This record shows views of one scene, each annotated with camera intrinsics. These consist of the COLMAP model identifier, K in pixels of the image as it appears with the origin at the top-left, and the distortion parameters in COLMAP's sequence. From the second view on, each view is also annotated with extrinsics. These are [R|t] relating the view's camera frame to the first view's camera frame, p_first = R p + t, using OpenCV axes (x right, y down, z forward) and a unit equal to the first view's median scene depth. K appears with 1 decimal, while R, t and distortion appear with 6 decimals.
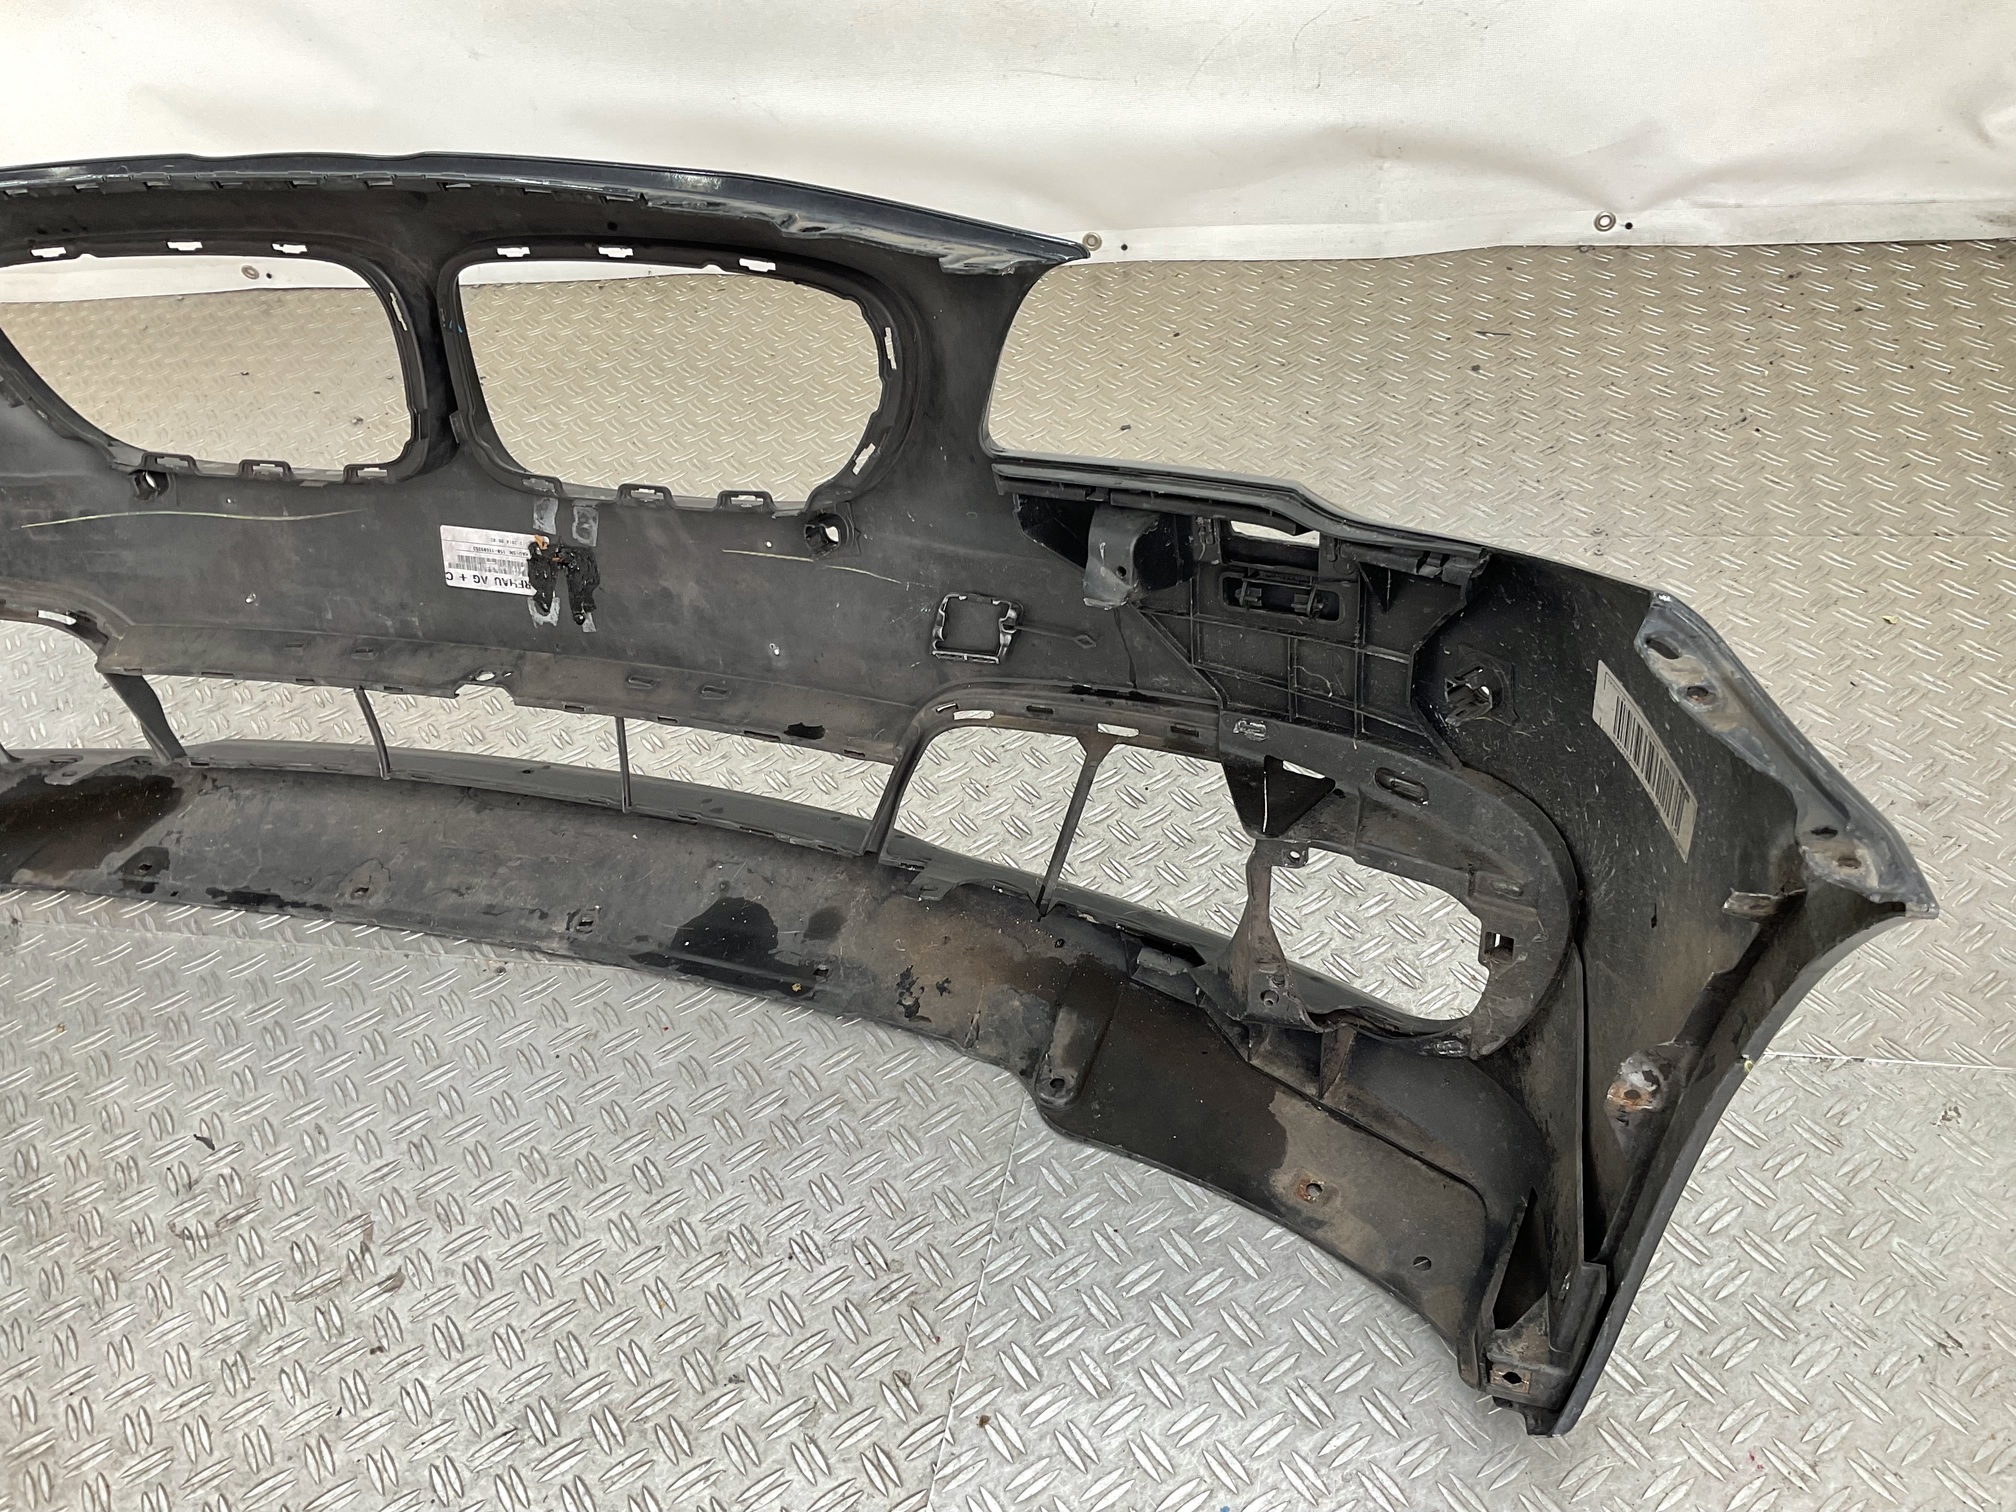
lens RADIAL K [[1667.6, 0, 1008.1], [0, 1667.6, 748.1], [0, 0, 1]] dist [0.128758, -0.276525]
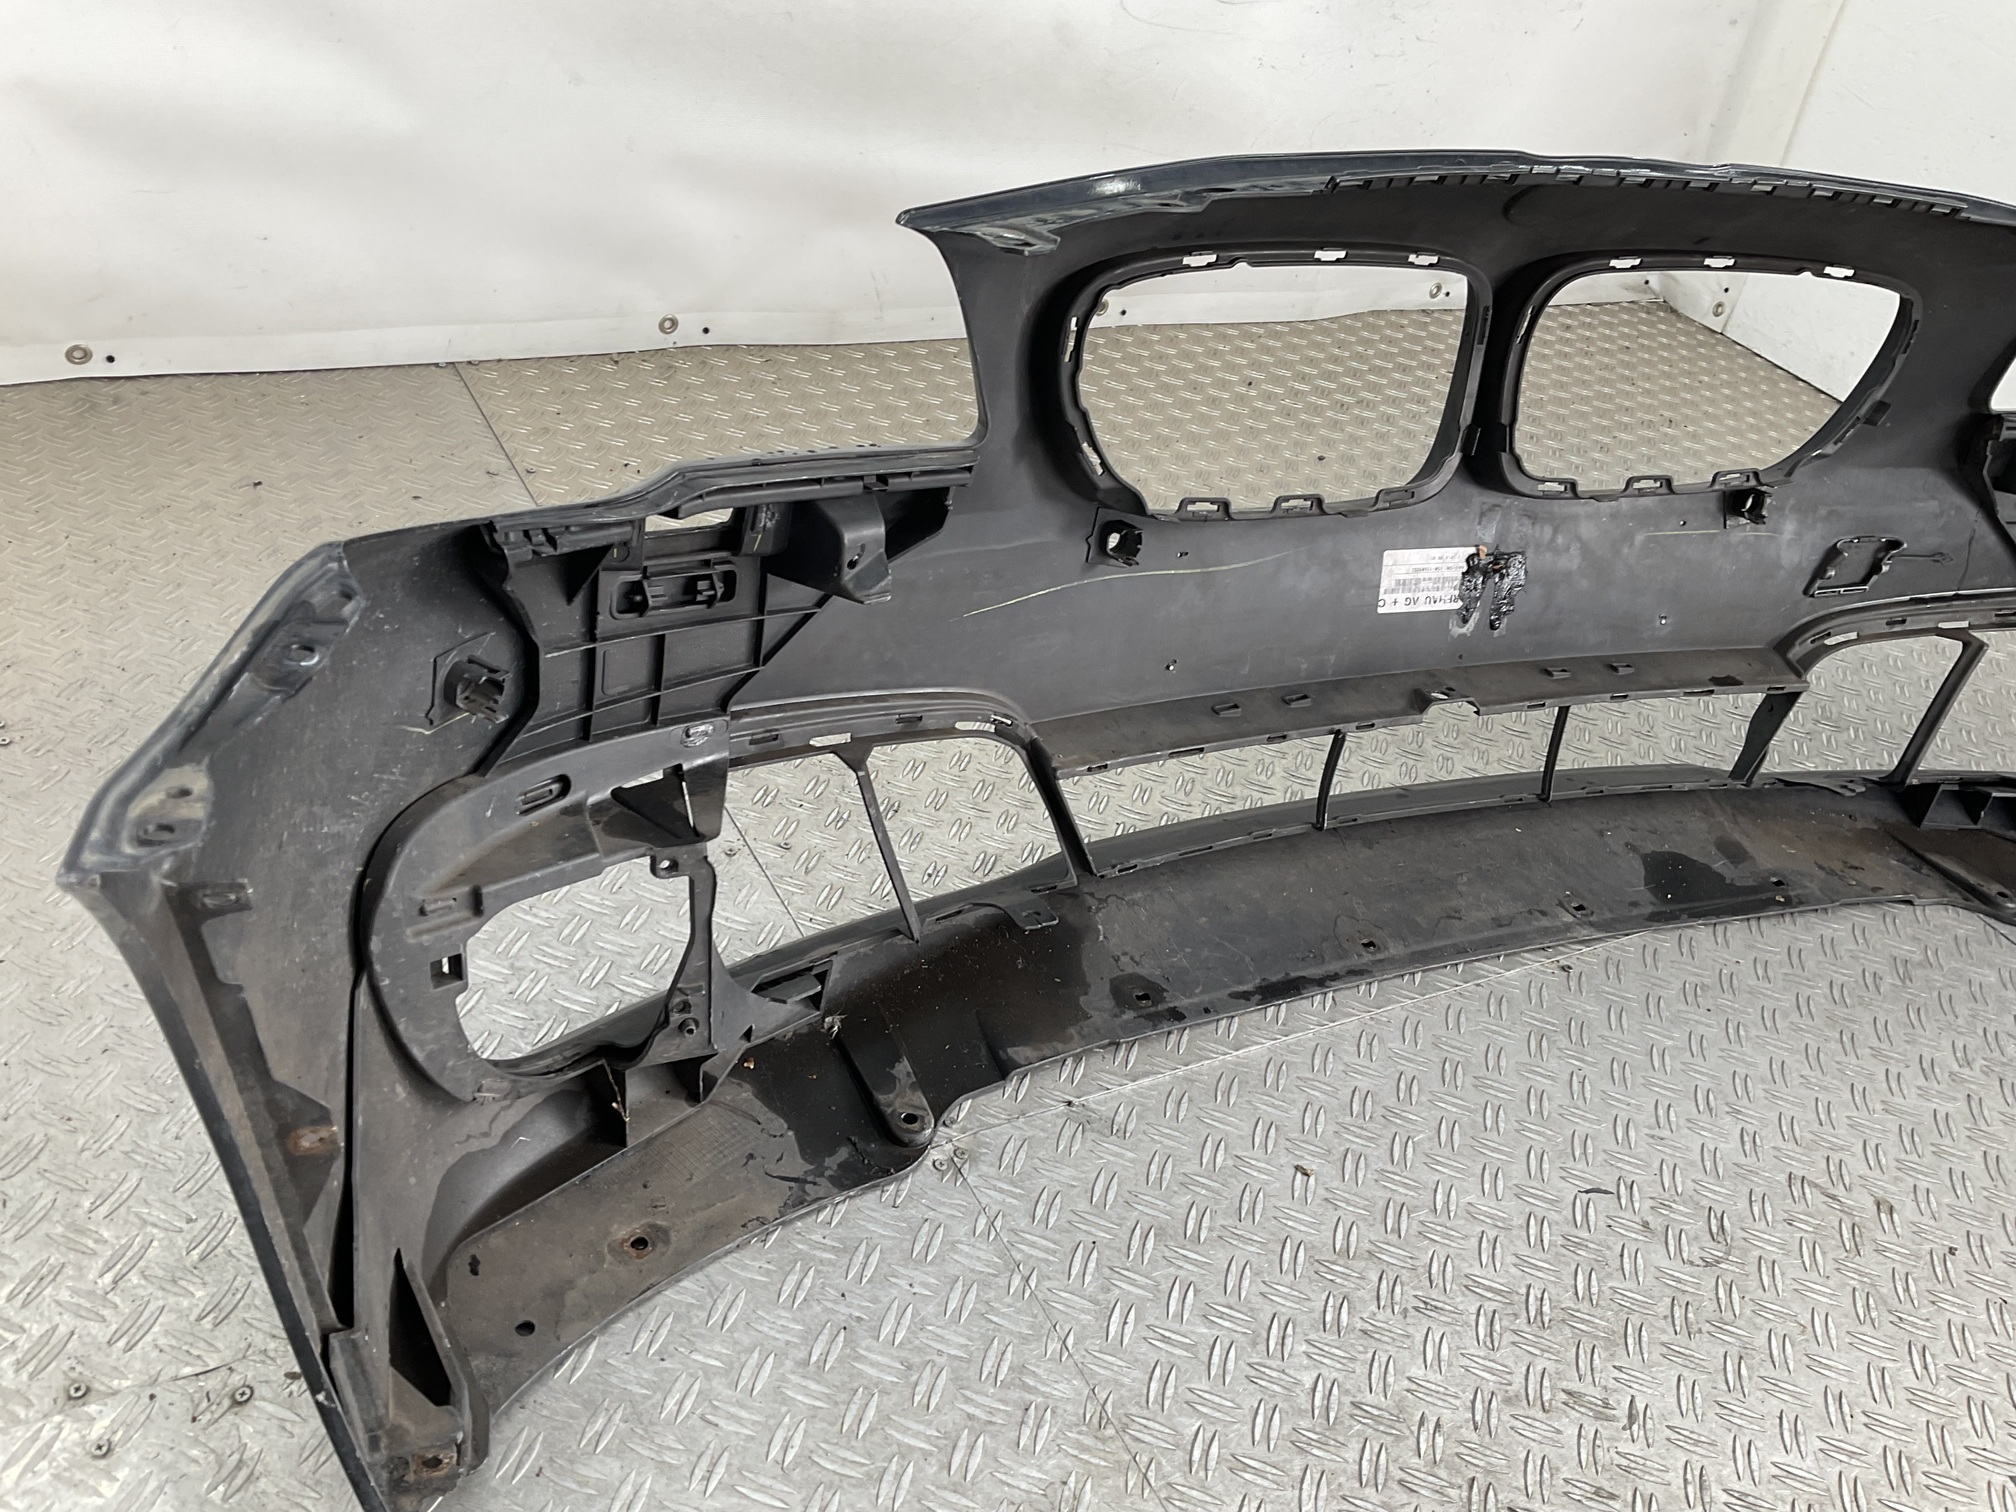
lens RADIAL K [[1650.6, 0, 1008.0], [0, 1650.6, 756.0], [0, 0, 1]] dist [0.056518, -0.104461]
pose [[0.726948, -0.174051, 0.664269, -1.151146], [0.217200, 0.975961, 0.018026, -0.080624], [-0.651438, 0.131175, 0.747276, 0.440570]]
